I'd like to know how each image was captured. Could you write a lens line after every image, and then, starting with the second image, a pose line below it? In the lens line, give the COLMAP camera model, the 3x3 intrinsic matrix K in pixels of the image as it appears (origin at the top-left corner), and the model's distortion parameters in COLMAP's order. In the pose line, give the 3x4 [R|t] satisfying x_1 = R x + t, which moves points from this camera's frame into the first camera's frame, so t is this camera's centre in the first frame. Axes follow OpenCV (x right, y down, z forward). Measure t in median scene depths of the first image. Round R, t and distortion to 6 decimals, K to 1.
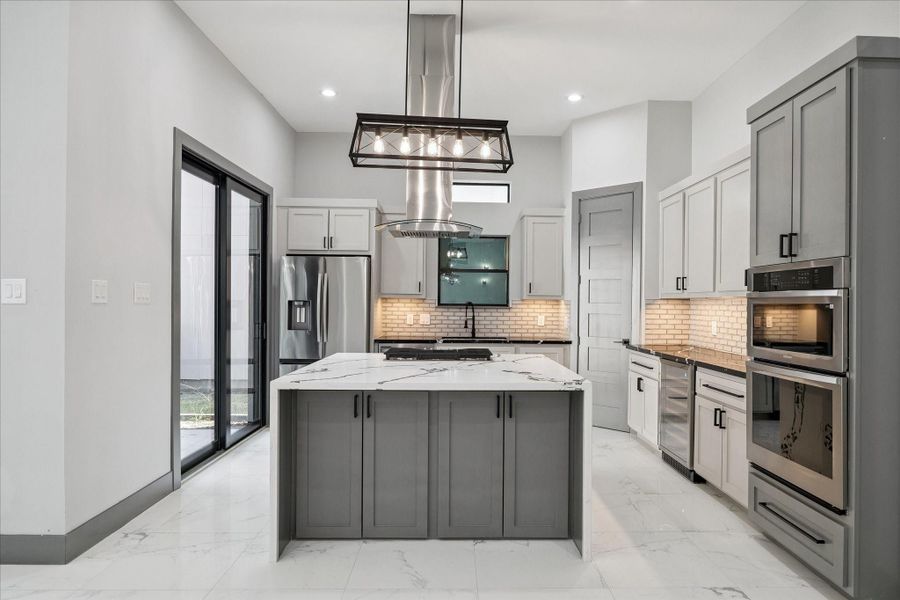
lens RADIAL K [[544.5, 0, 459.1], [0, 544.5, 301.2], [0, 0, 1]] dist [-0.008001, 0.005687]
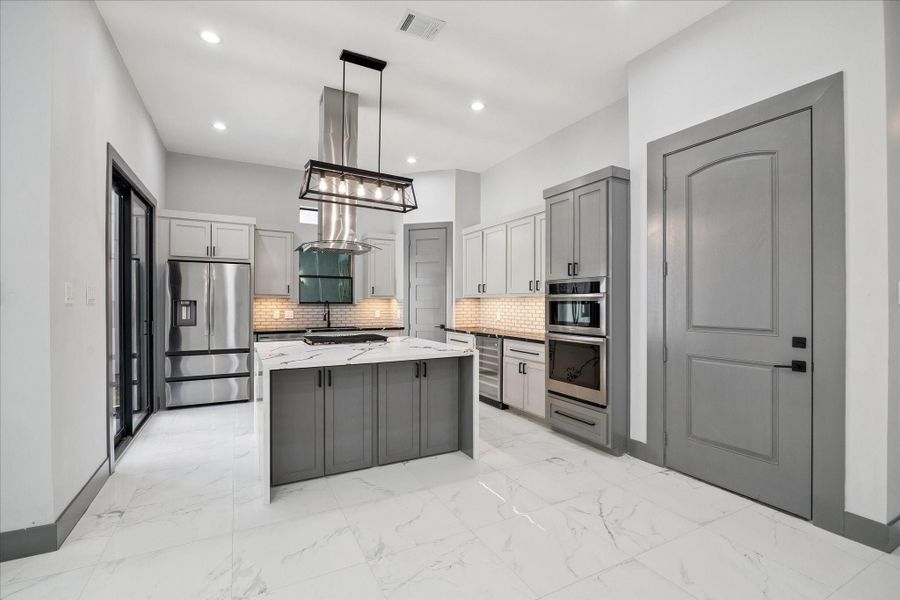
lens RADIAL K [[409.4, 0, 447.9], [0, 409.4, 301.7], [0, 0, 1]] dist [-0.007681, 0.001162]
pose [[0.893613, -0.007940, 0.448768, -0.318778], [0.004969, 0.999957, 0.007799, -0.004115], [-0.448811, -0.004739, 0.893614, -0.042767]]
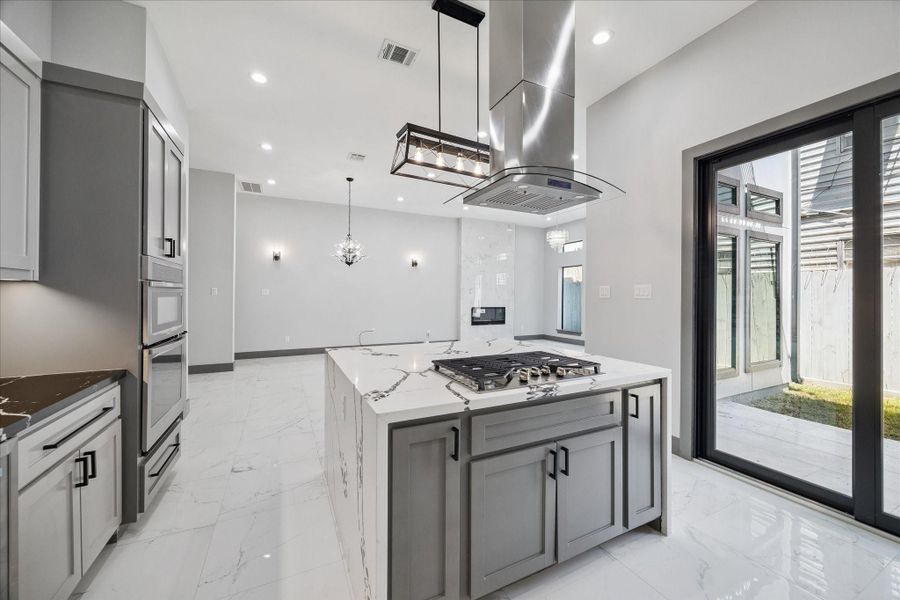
lens RADIAL K [[346.5, 0, 455.4], [0, 346.5, 296.4], [0, 0, 1]] dist [0.001467, 0.000075]
pose [[-0.897255, -0.011849, -0.441353, 0.283411], [-0.010396, 0.999930, -0.005710, 0.007946], [0.441390, -0.000535, -0.897315, 1.644000]]
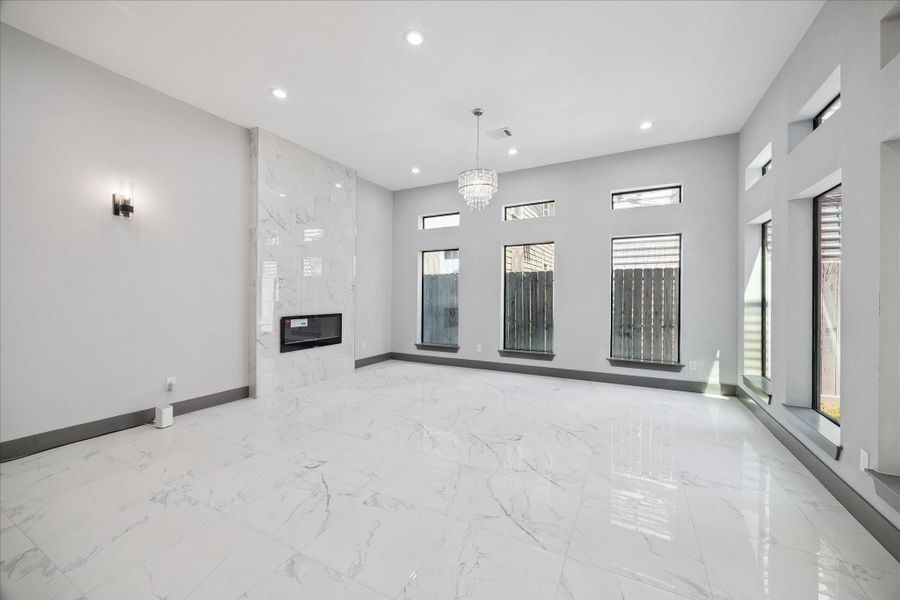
lens RADIAL K [[346.5, 0, 453.4], [0, 346.5, 299.4], [0, 0, 1]] dist [0.001467, 0.000075]
pose [[-0.470259, 0.000562, -0.882528, 0.279994], [-0.006712, 0.999969, 0.004213, 0.007860], [0.882503, 0.007905, -0.470241, 1.634937]]
